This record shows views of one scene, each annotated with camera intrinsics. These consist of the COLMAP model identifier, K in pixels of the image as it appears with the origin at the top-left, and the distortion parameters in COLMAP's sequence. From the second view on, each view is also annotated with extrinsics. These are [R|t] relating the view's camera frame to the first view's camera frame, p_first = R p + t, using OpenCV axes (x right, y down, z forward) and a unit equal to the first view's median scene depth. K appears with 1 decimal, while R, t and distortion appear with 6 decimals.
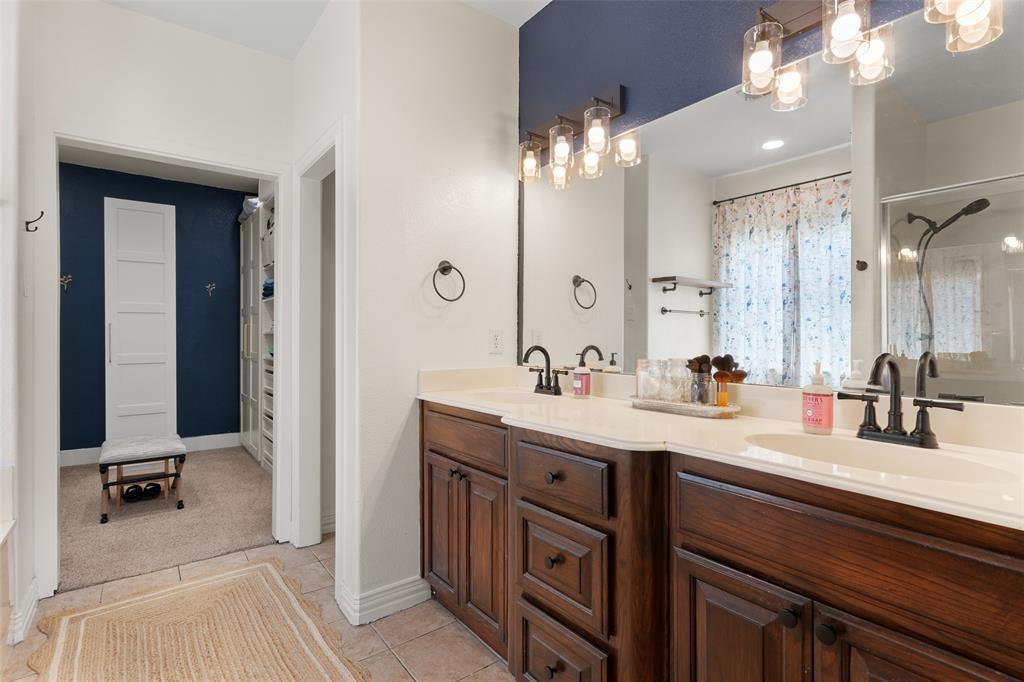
lens RADIAL K [[488.8, 0, 506.8], [0, 488.8, 337.4], [0, 0, 1]] dist [-0.001735, 0.000623]
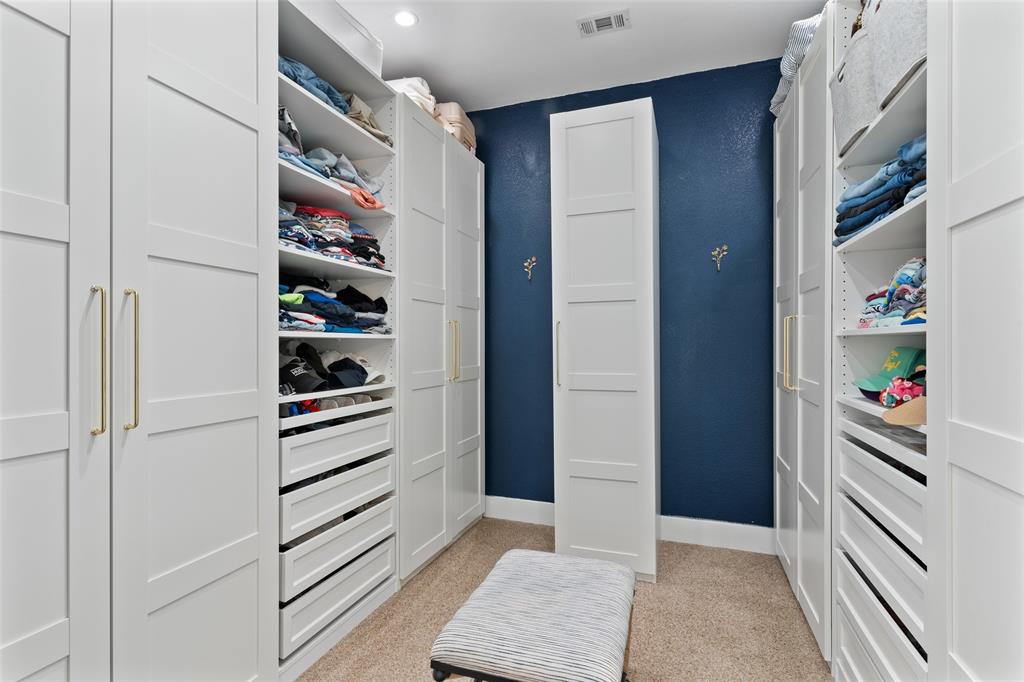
lens RADIAL K [[488.8, 0, 508.4], [0, 488.8, 341.8], [0, 0, 1]] dist [-0.001735, 0.000623]
pose [[0.547575, -0.003920, -0.836748, -0.302608], [0.000854, 0.999991, -0.004126, -0.001331], [0.836756, 0.001545, 0.547573, 0.545301]]
